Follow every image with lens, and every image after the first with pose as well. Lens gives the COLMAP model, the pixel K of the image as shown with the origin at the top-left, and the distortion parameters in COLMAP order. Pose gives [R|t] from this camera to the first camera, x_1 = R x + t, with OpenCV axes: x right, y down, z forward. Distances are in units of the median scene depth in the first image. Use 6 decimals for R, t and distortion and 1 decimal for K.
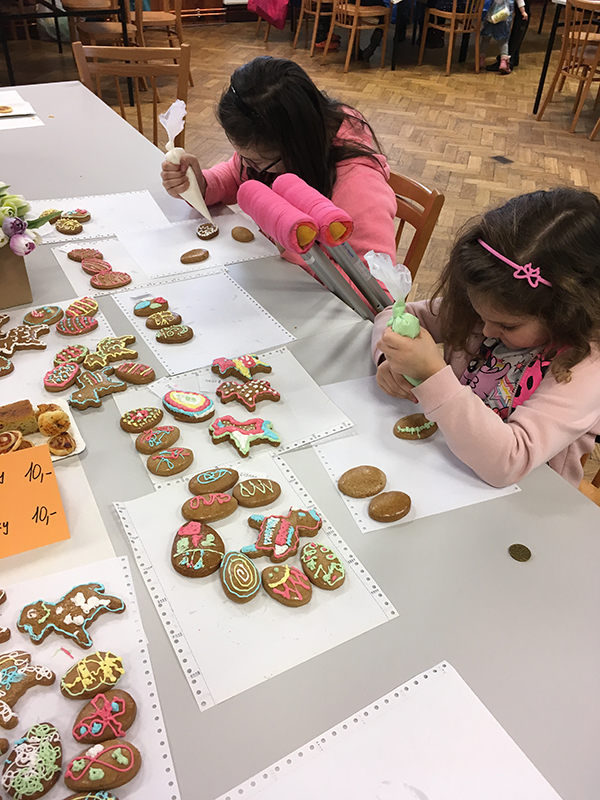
lens RADIAL K [[812.5, 0, 300.0], [0, 812.5, 400.0], [0, 0, 1]] dist [0.001569, -0.003220]
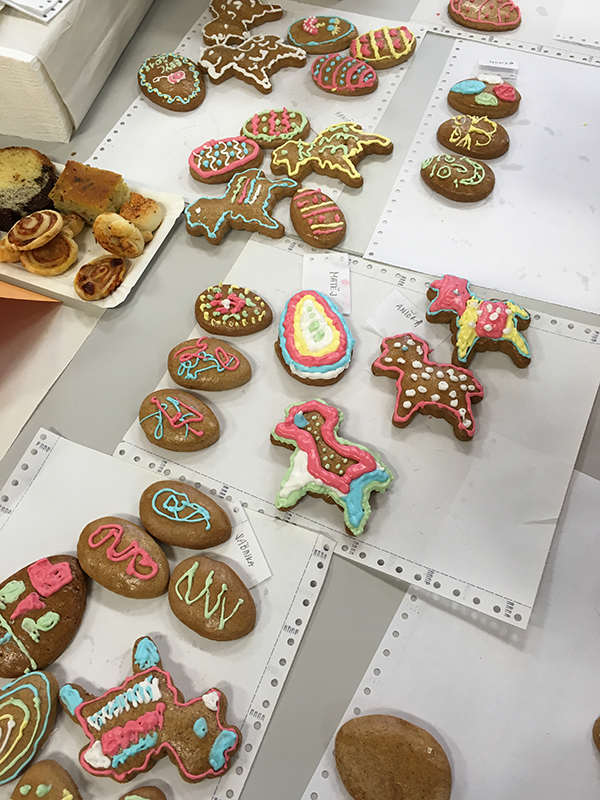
lens RADIAL K [[812.5, 0, 300.0], [0, 812.5, 400.0], [0, 0, 1]] dist [0.001569, -0.003220]
pose [[0.605823, 0.615656, -0.503931, 0.126841], [-0.369632, 0.778692, 0.506963, -0.206789], [0.704522, -0.120861, 0.699315, 0.634994]]
